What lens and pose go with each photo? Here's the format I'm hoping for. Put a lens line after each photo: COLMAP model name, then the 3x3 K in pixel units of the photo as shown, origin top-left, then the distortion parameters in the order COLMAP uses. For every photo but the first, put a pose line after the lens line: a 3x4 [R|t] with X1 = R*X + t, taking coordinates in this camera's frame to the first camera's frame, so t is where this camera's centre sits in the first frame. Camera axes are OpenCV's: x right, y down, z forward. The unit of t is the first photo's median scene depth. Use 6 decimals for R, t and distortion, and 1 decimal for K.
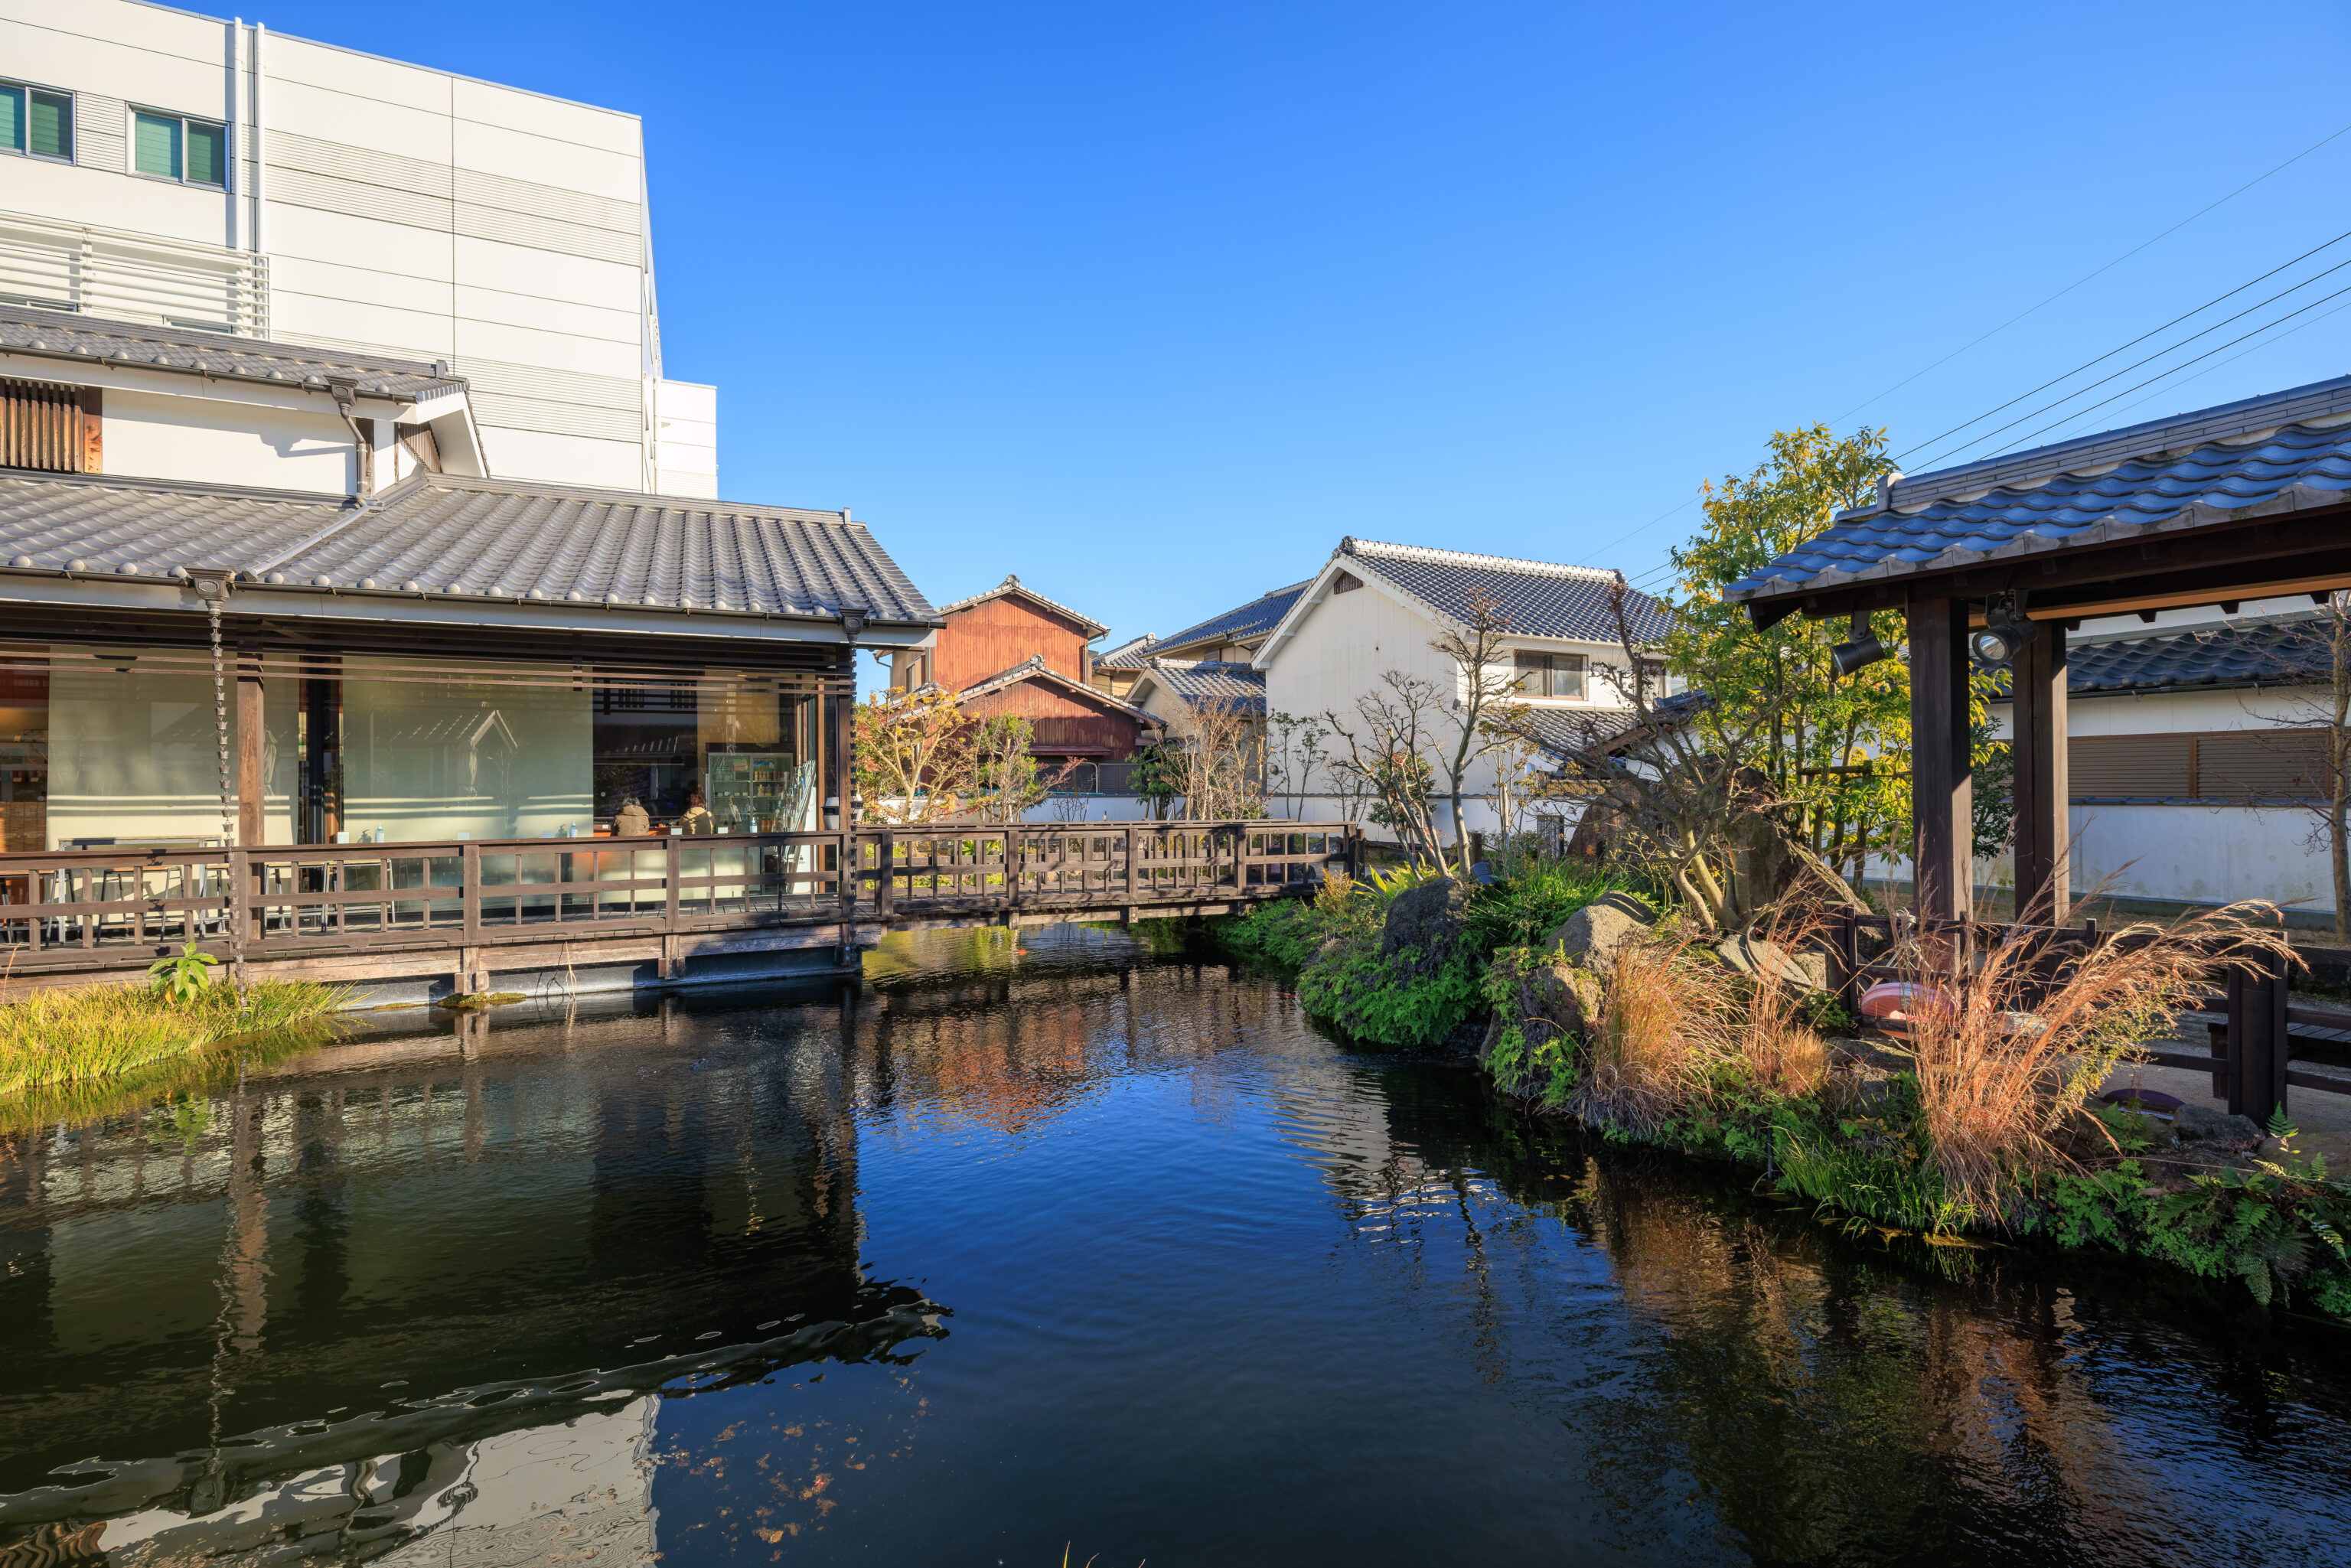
lens RADIAL K [[1082.1, 0, 1178.1], [0, 1082.1, 784.2], [0, 0, 1]] dist [0.017290, 0.000048]
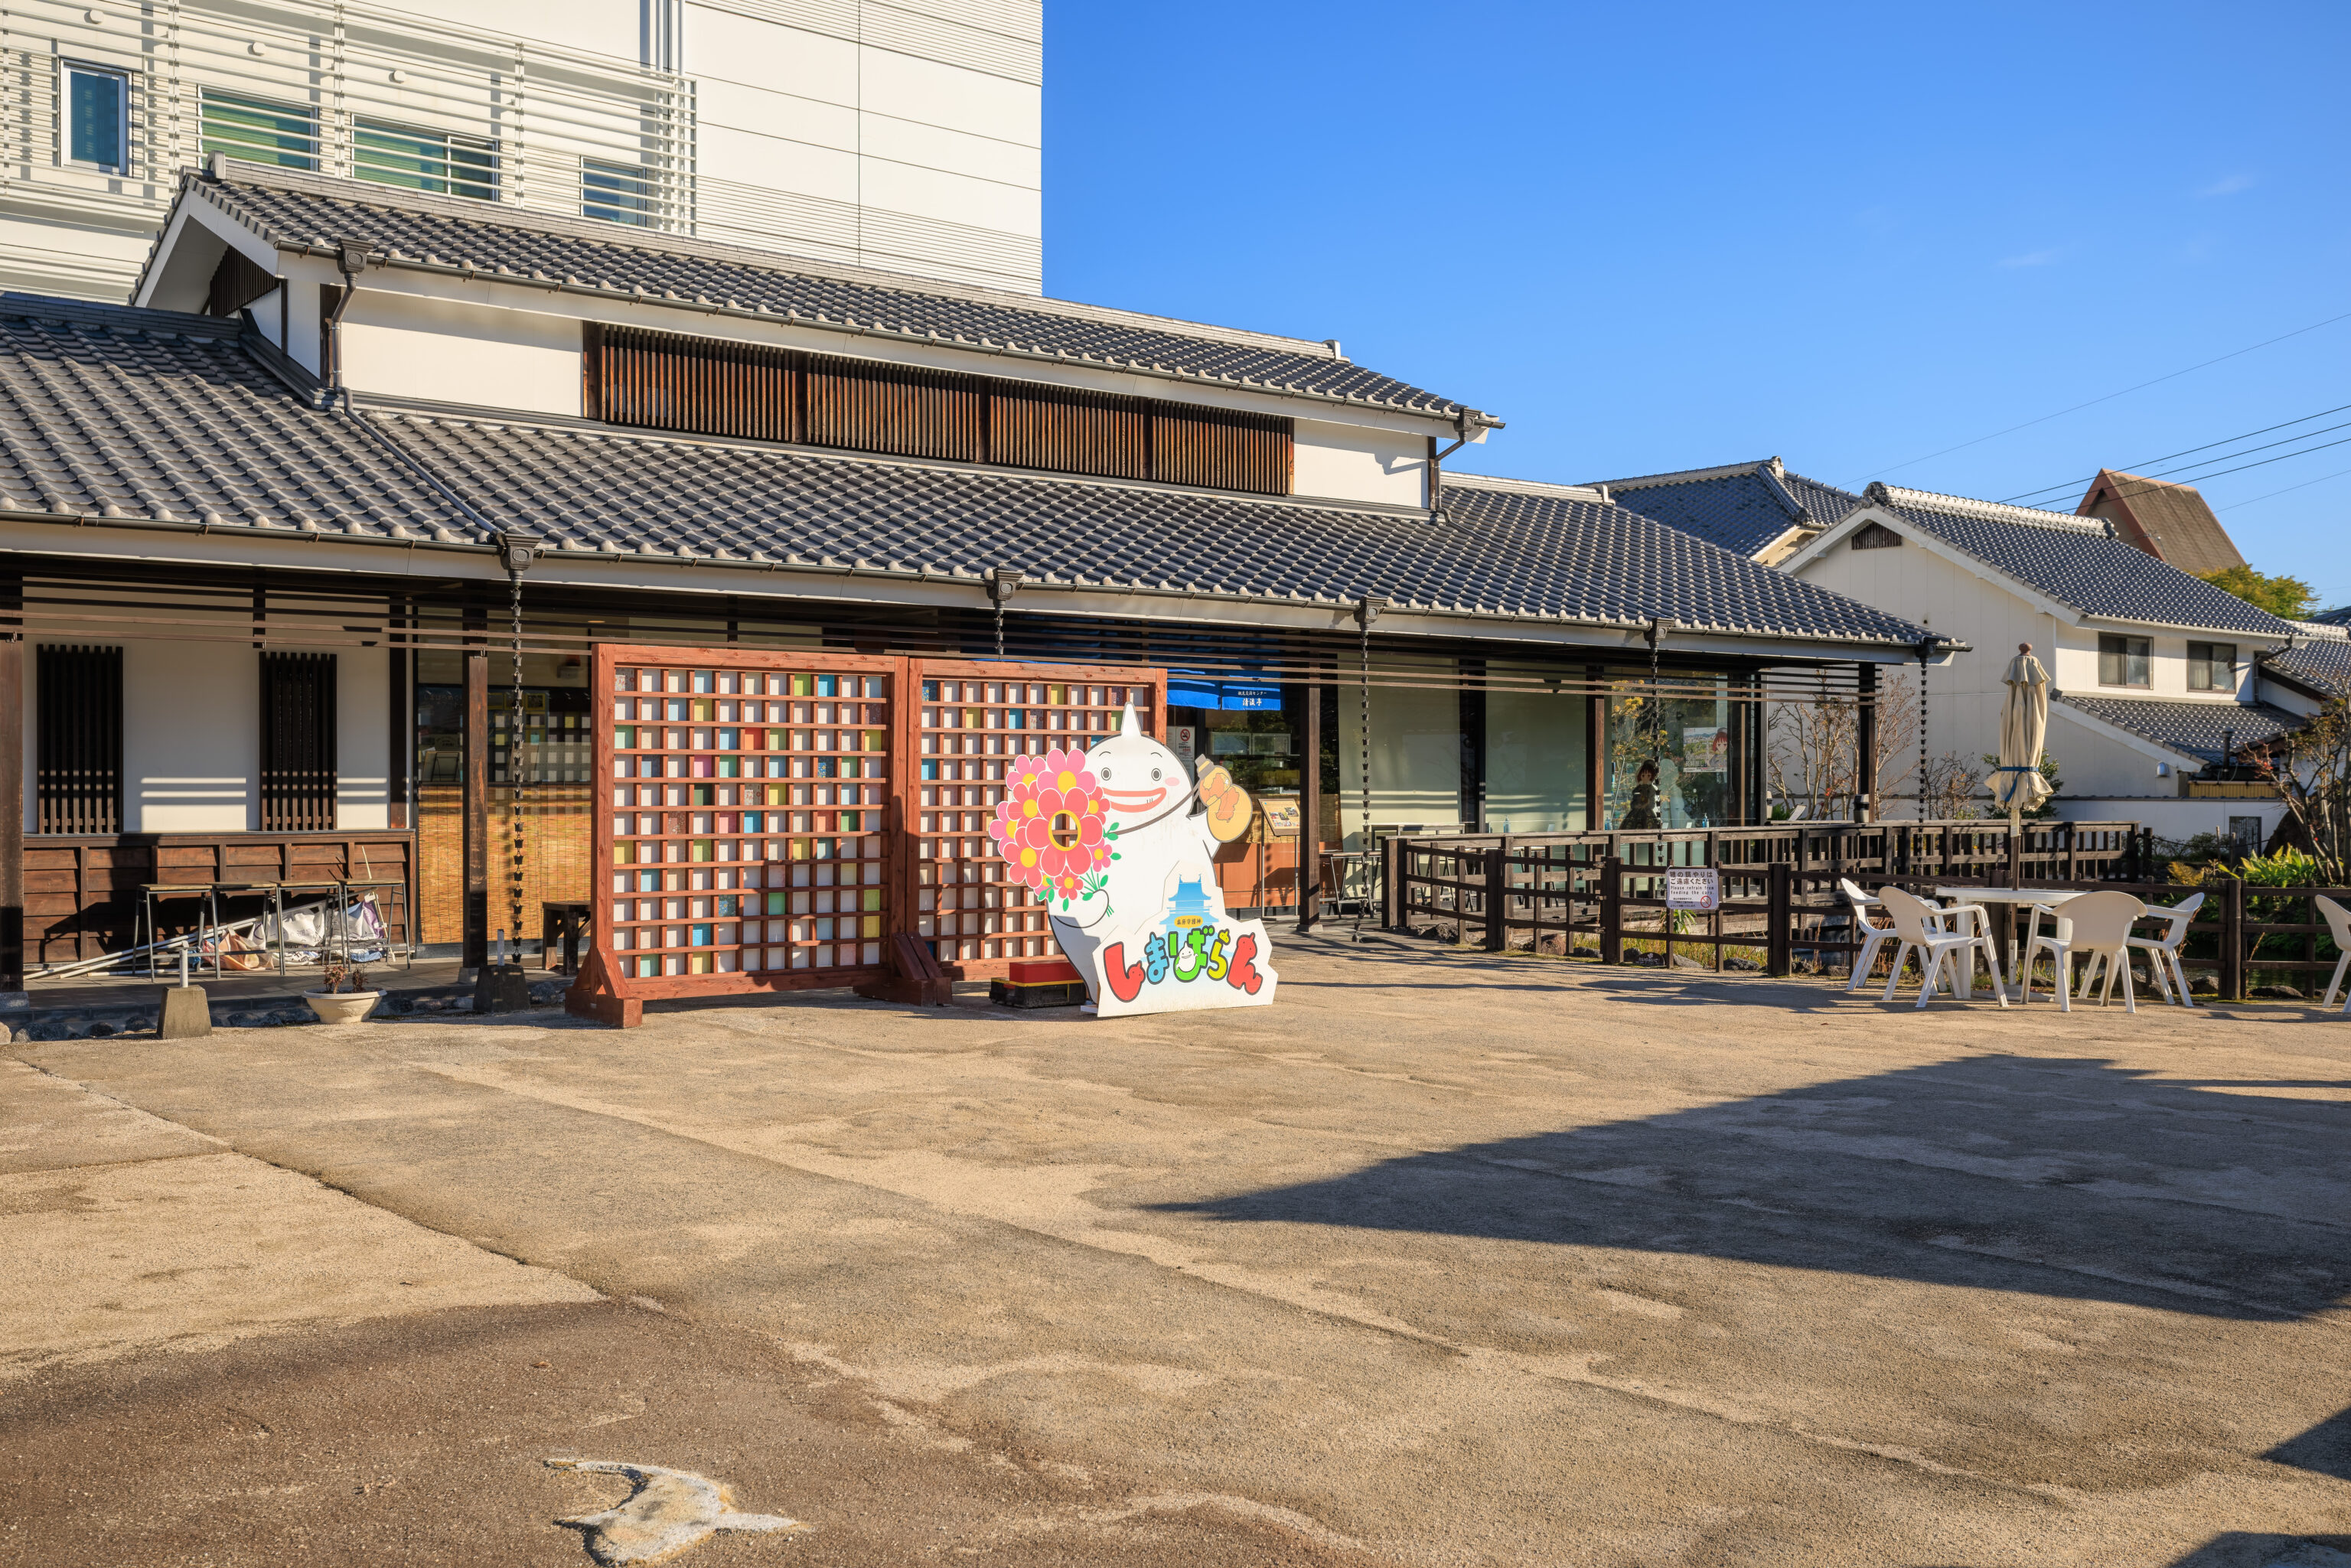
lens RADIAL K [[2212.8, 0, 1173.0], [0, 2212.8, 786.0], [0, 0, 1]] dist [0.004717, 0.000000]
pose [[0.970124, 0.008464, 0.242463, -0.877836], [-0.012456, 0.999811, 0.014936, -0.015554], [-0.242291, -0.017510, 0.970046, -0.588625]]
